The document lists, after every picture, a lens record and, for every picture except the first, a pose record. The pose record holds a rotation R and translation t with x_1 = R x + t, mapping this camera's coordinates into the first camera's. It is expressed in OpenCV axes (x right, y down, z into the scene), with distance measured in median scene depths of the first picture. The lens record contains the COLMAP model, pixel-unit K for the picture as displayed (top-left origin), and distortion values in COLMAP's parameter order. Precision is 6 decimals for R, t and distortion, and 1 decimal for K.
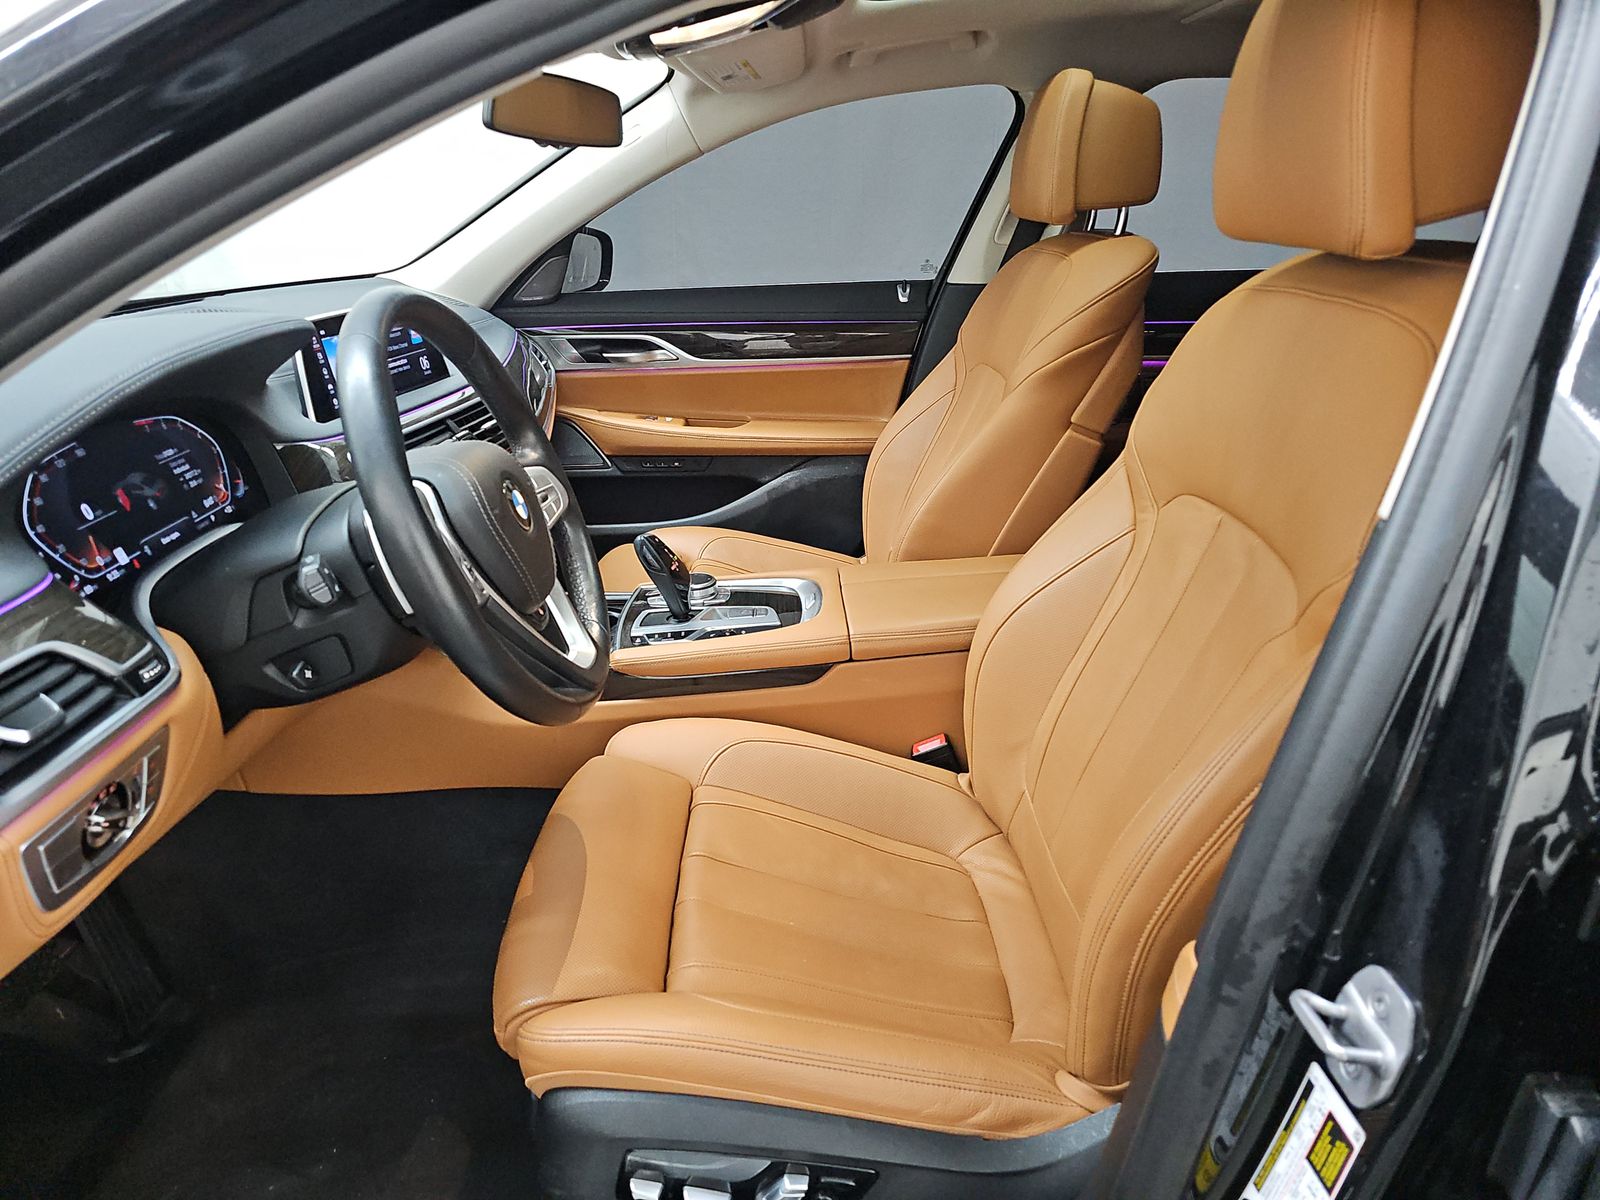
lens RADIAL K [[1075.5, 0, 792.9], [0, 1075.5, 605.0], [0, 0, 1]] dist [0.055949, -0.036164]
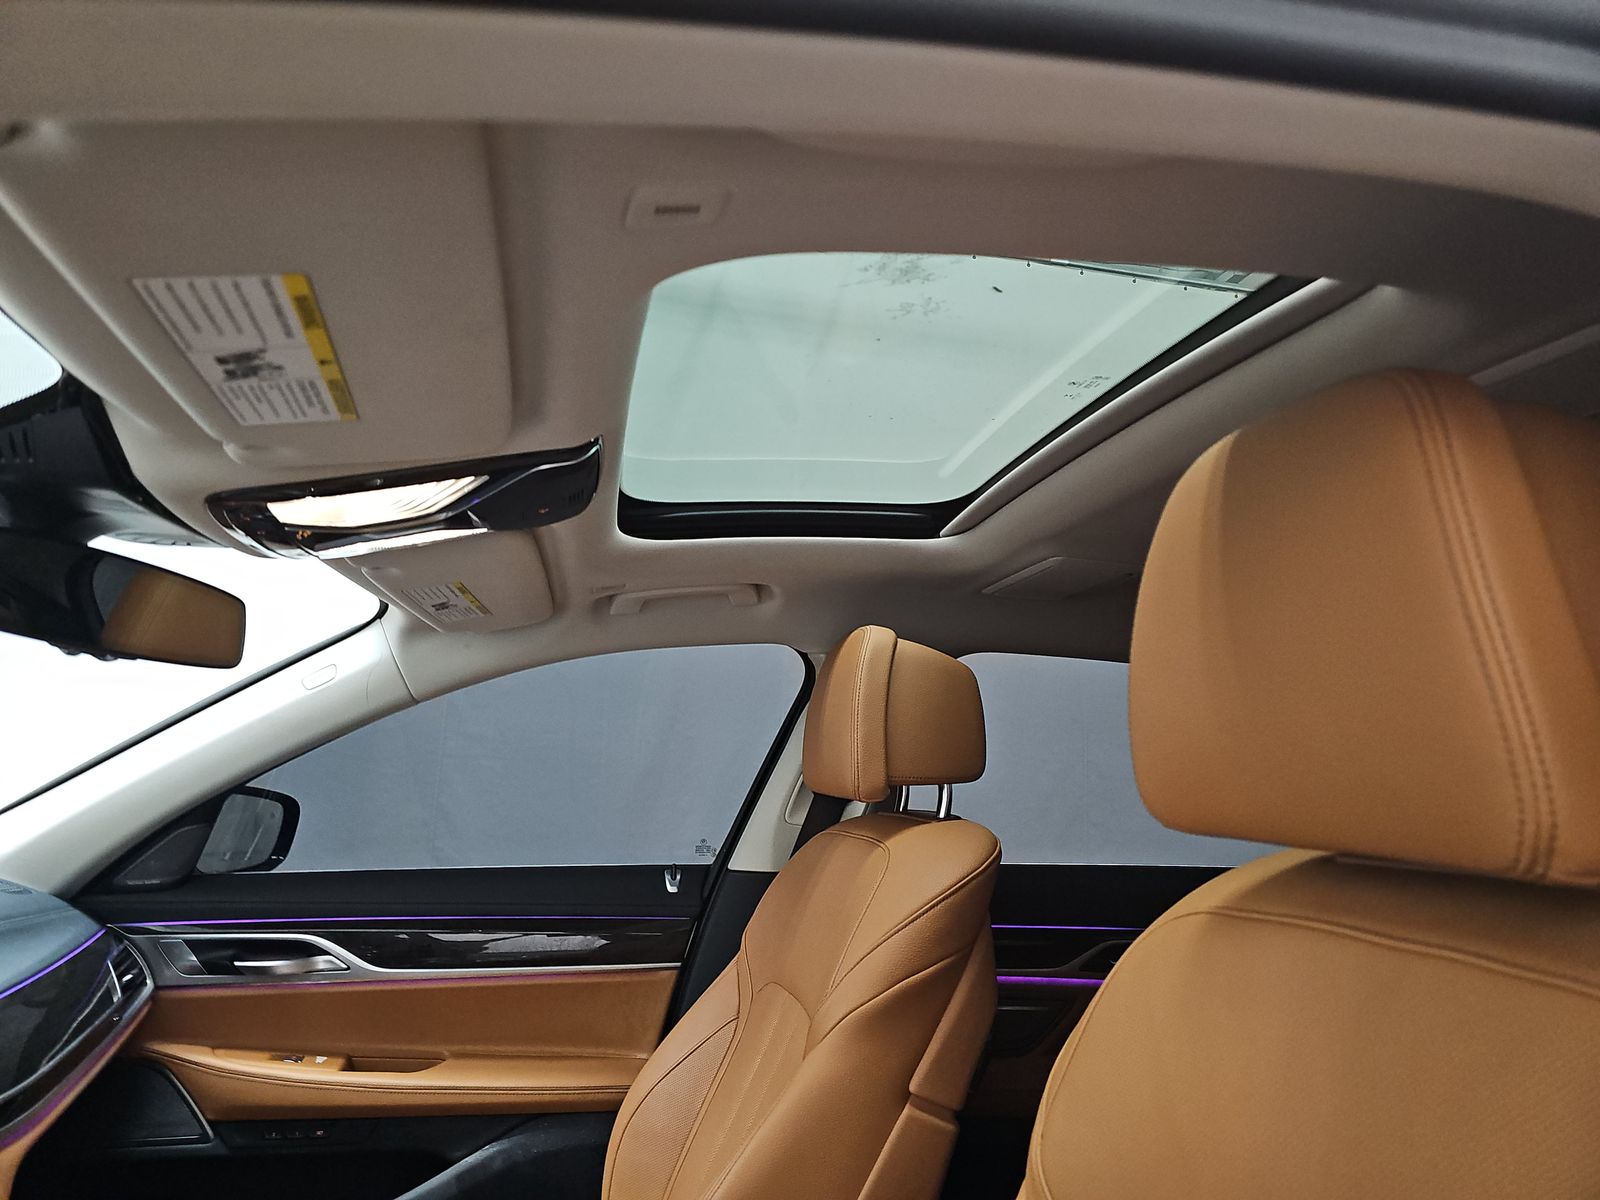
lens RADIAL K [[1075.5, 0, 803.6], [0, 1075.5, 592.9], [0, 0, 1]] dist [0.055949, -0.036164]
pose [[0.980889, 0.069620, 0.181685, 0.043099], [0.032004, 0.863340, -0.503607, -0.079698], [-0.191917, 0.499797, 0.844612, 0.242615]]
